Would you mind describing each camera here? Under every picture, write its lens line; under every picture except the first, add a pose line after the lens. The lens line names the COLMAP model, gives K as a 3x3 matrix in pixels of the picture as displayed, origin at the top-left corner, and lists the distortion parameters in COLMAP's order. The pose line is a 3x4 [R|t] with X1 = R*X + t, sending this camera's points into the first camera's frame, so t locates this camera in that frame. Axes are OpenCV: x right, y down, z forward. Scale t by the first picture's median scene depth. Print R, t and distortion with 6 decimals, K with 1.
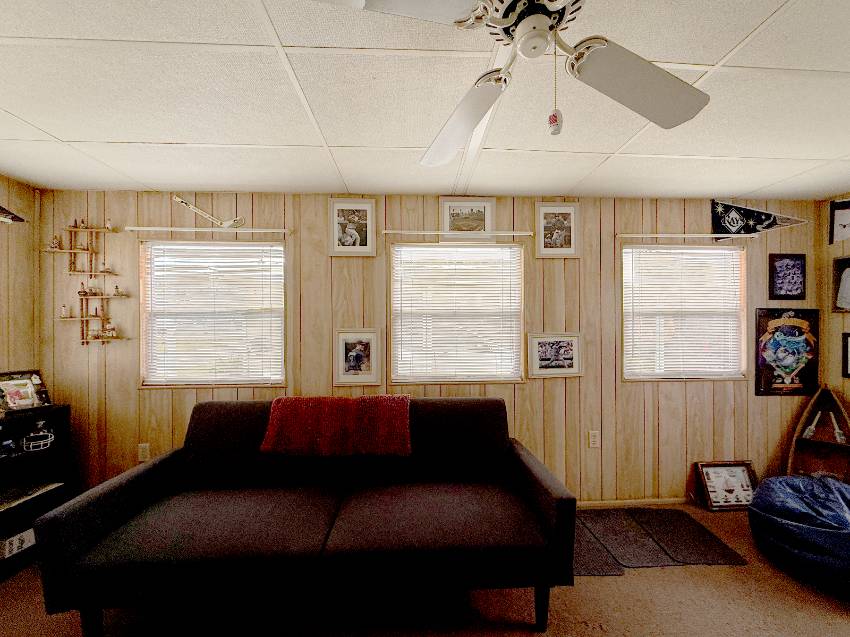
lens RADIAL K [[345.4, 0, 425.0], [0, 345.4, 318.5], [0, 0, 1]] dist [-0.000736, -0.000164]
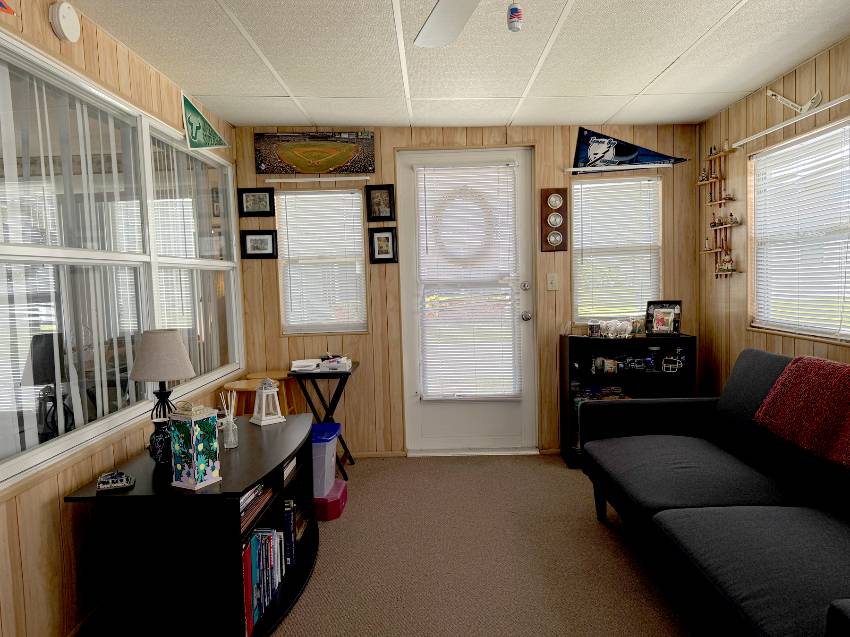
lens RADIAL K [[603.9, 0, 425.0], [0, 603.9, 318.5], [0, 0, 1]] dist [-0.000745, -0.000597]
pose [[-0.054075, 0.068240, -0.996202, 0.727252], [0.047141, 0.996724, 0.065717, 0.038191], [0.997424, -0.043408, -0.057114, 0.284085]]
